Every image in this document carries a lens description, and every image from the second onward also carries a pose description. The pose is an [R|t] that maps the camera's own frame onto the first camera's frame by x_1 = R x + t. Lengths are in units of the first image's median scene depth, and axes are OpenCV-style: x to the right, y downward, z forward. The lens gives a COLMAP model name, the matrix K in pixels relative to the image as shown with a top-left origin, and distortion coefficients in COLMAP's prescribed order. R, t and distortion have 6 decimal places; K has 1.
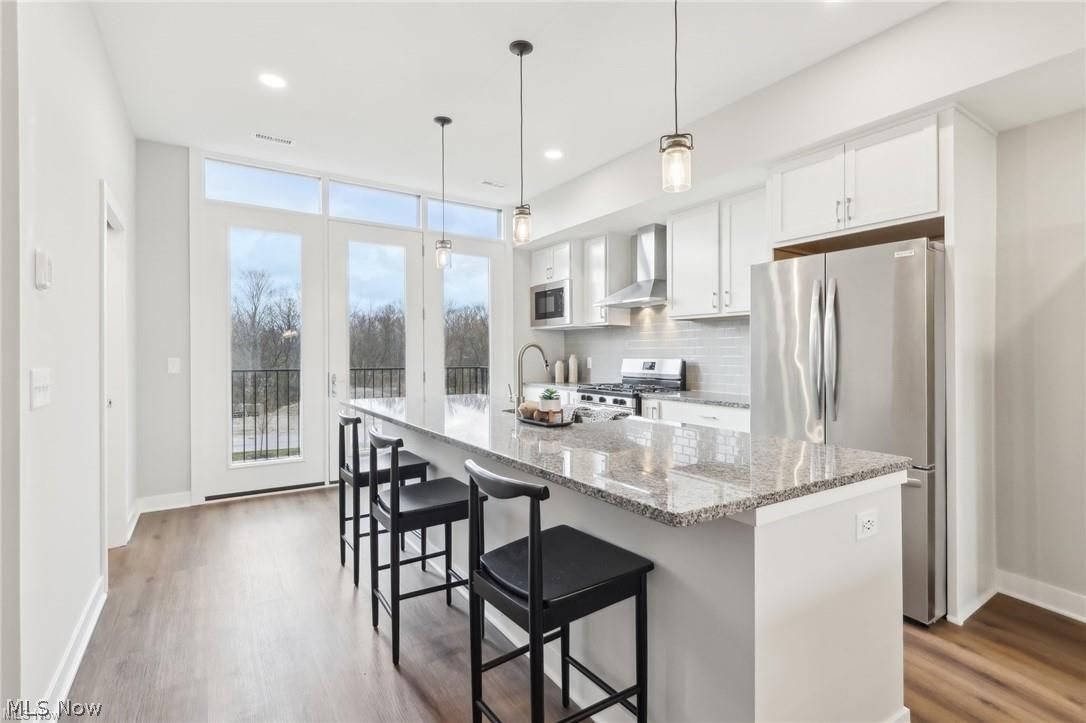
lens RADIAL K [[516.0, 0, 542.3], [0, 516.0, 358.2], [0, 0, 1]] dist [0.000595, 0.000264]
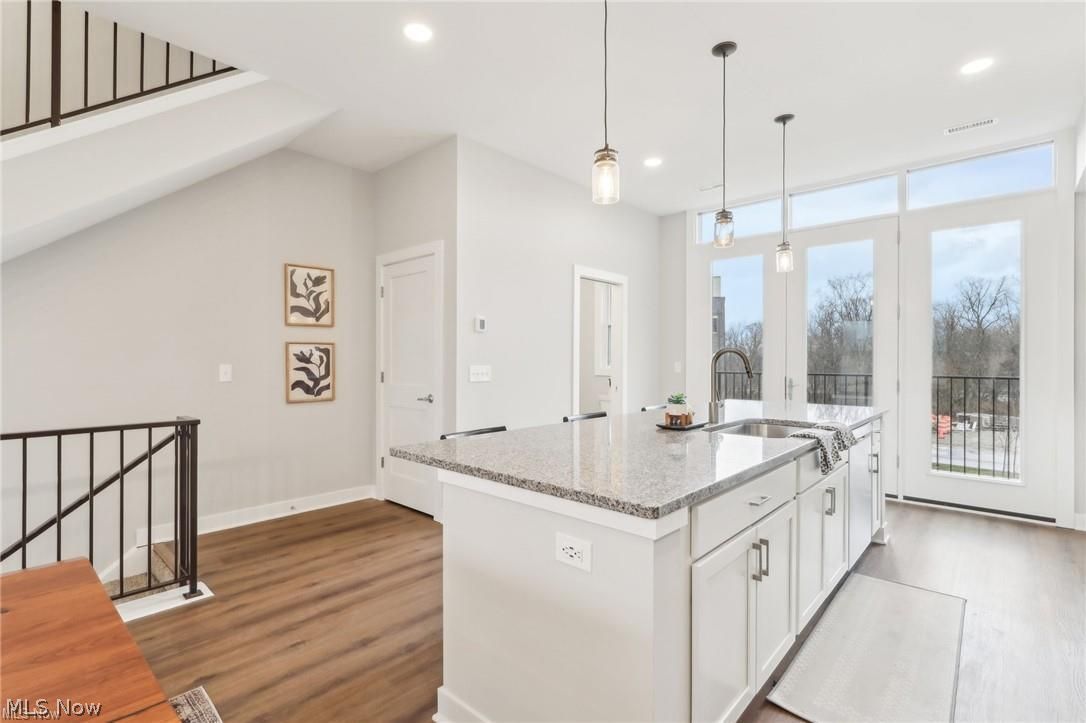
lens RADIAL K [[495.0, 0, 546.4], [0, 495.0, 364.8], [0, 0, 1]] dist [-0.000478, -0.000061]
pose [[0.245172, 0.000964, -0.969479, 0.404283], [-0.000934, 0.999999, 0.000758, 0.001756], [0.969479, 0.000720, 0.245173, 0.215360]]
